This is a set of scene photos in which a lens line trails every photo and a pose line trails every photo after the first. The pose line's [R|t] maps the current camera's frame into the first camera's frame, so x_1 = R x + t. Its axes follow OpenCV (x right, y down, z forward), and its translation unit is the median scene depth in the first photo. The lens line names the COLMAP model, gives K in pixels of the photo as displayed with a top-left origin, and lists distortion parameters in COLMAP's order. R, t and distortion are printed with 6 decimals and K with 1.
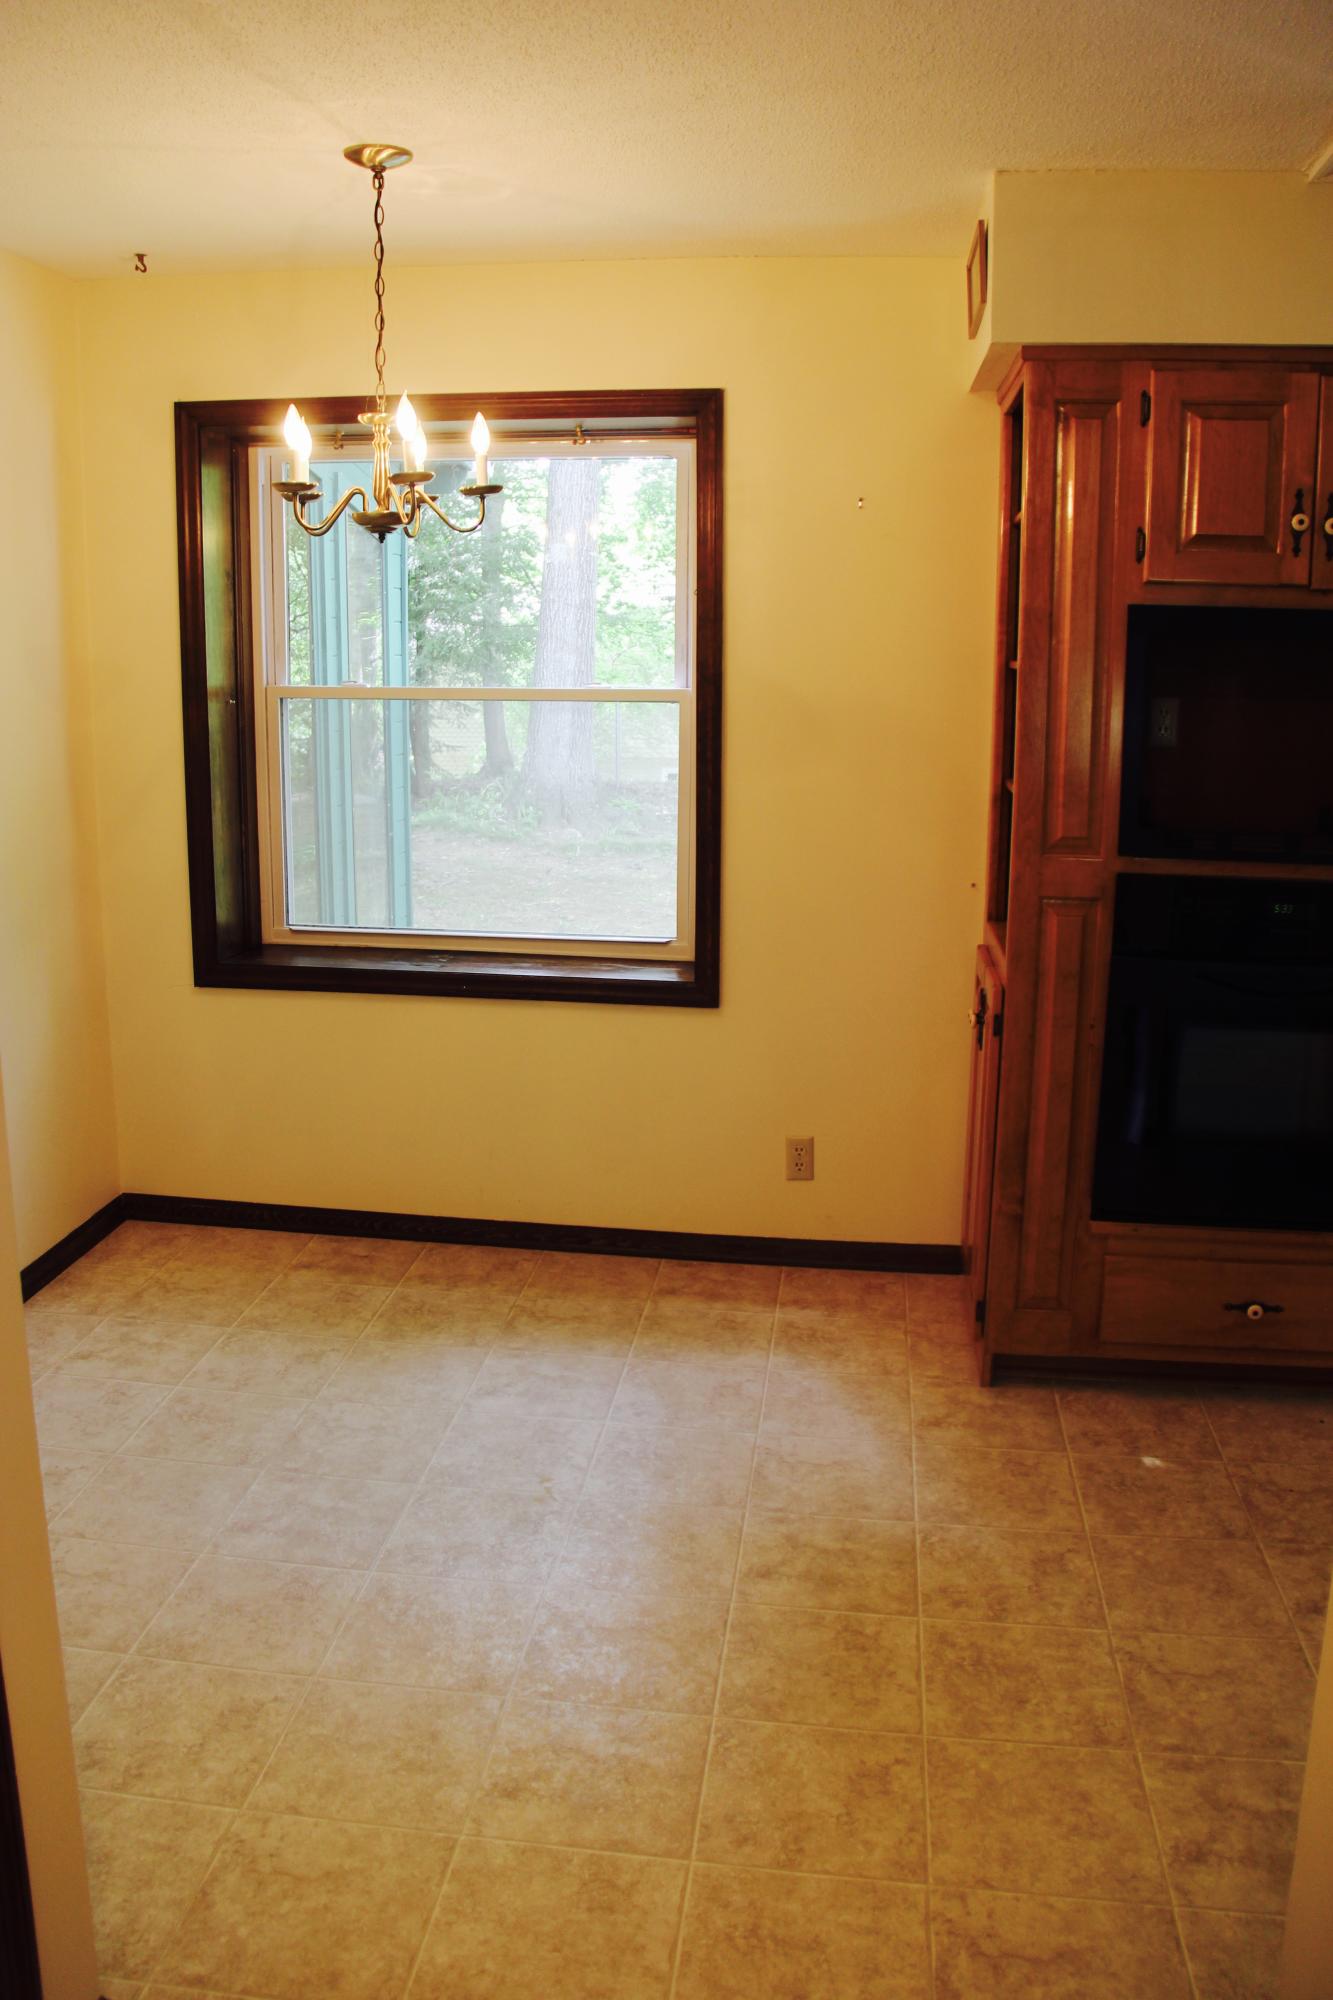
lens RADIAL K [[1683.0, 0, 585.0], [0, 1683.0, 1035.9], [0, 0, 1]] dist [-0.125528, 0.022772]
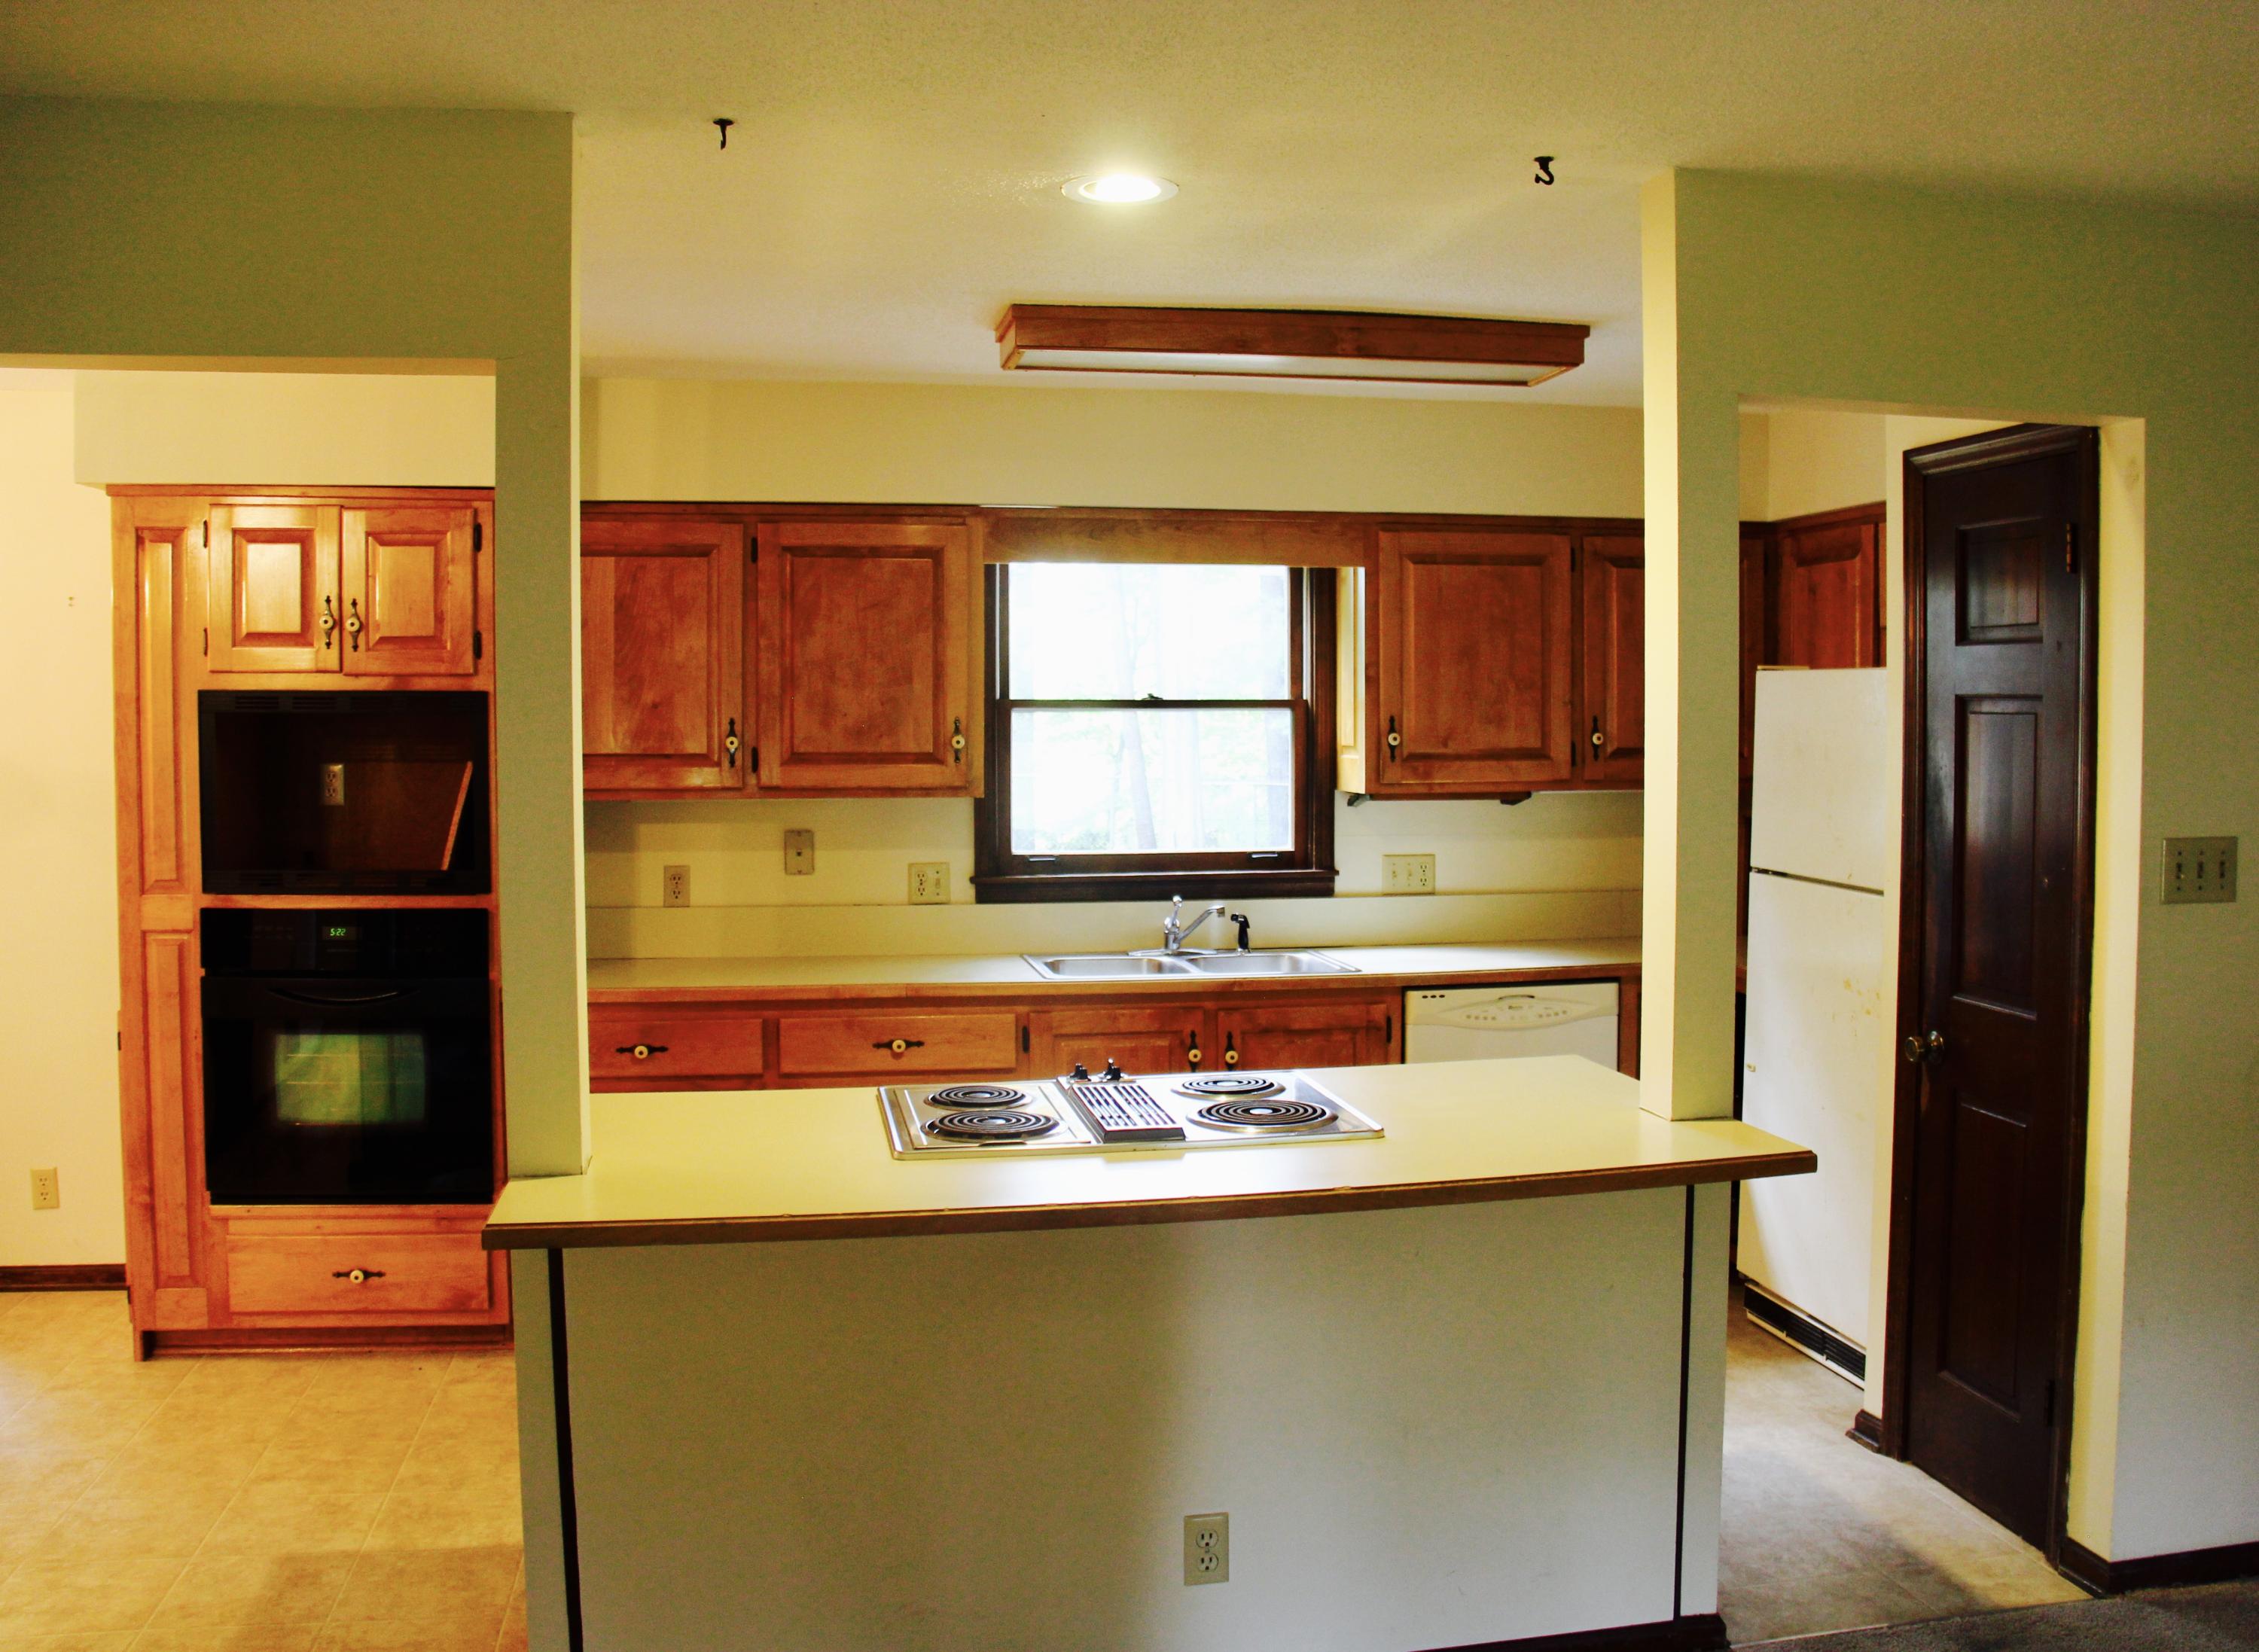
lens RADIAL K [[2048.0, 0, 1172.9], [0, 2048.0, 812.3], [0, 0, 1]] dist [-0.124302, 0.000000]
pose [[0.939811, -0.015733, 0.341333, 0.542626], [0.078431, 0.982201, -0.170675, 0.150240], [-0.332572, 0.187173, 0.924317, -0.645783]]
